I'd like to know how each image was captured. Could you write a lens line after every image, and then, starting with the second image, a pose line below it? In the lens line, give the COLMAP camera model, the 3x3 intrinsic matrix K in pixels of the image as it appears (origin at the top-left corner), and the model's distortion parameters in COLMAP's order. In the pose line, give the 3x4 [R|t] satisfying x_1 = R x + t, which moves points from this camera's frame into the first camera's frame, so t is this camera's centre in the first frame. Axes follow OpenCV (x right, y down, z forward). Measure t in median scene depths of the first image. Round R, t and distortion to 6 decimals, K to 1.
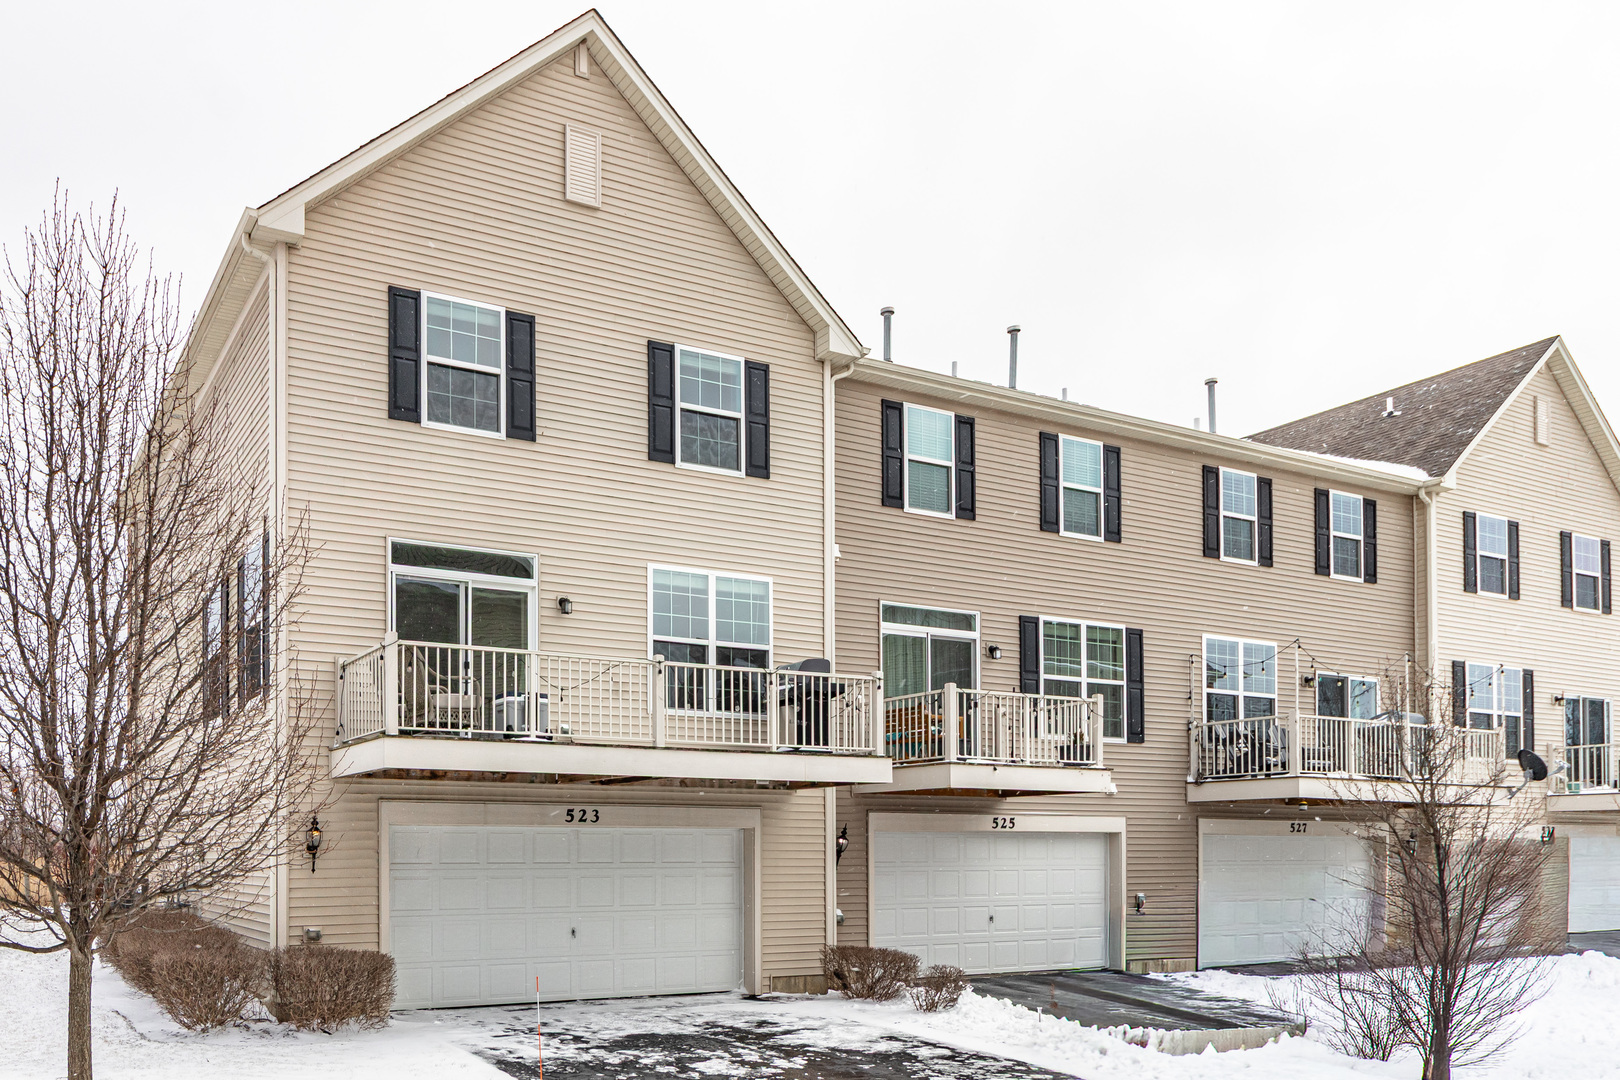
lens RADIAL K [[969.3, 0, 810.0], [0, 969.3, 540.0], [0, 0, 1]] dist [0.001014, 0.000811]
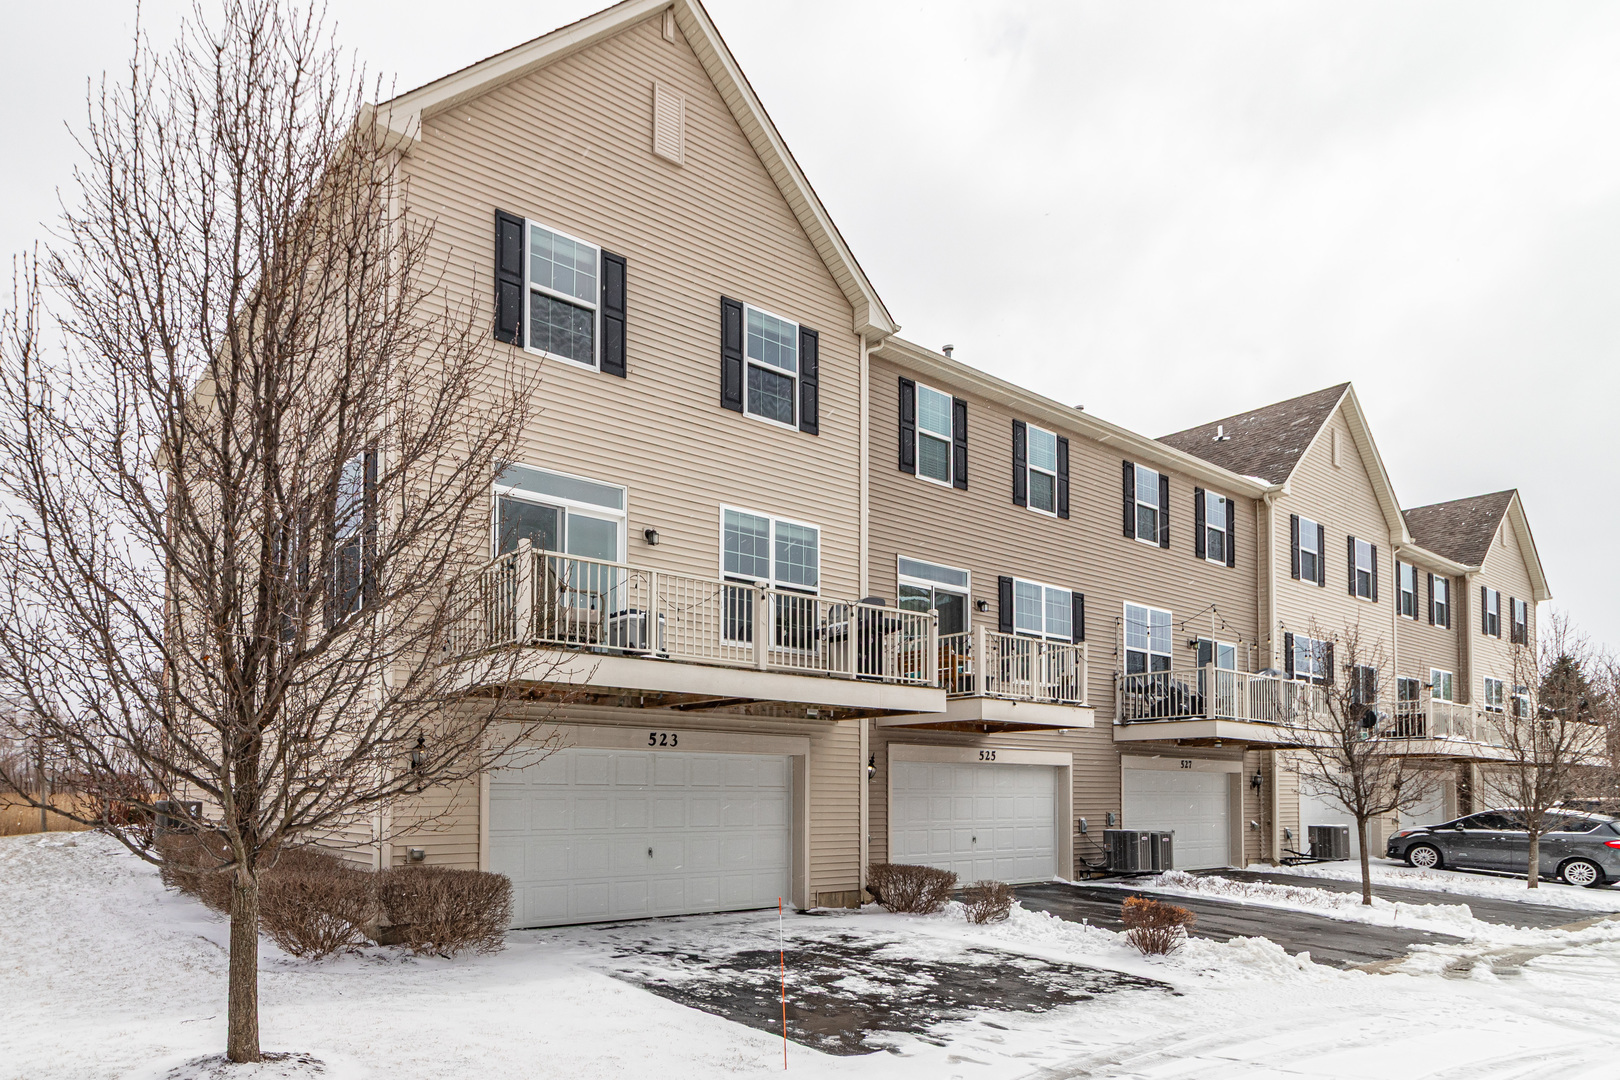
lens RADIAL K [[798.9, 0, 810.7], [0, 798.9, 532.5], [0, 0, 1]] dist [0.000809, 0.000207]
pose [[0.995332, 0.031050, 0.091377, -0.139966], [-0.031207, 0.999513, 0.000291, 0.049584], [-0.091324, -0.003141, 0.995816, 0.116239]]
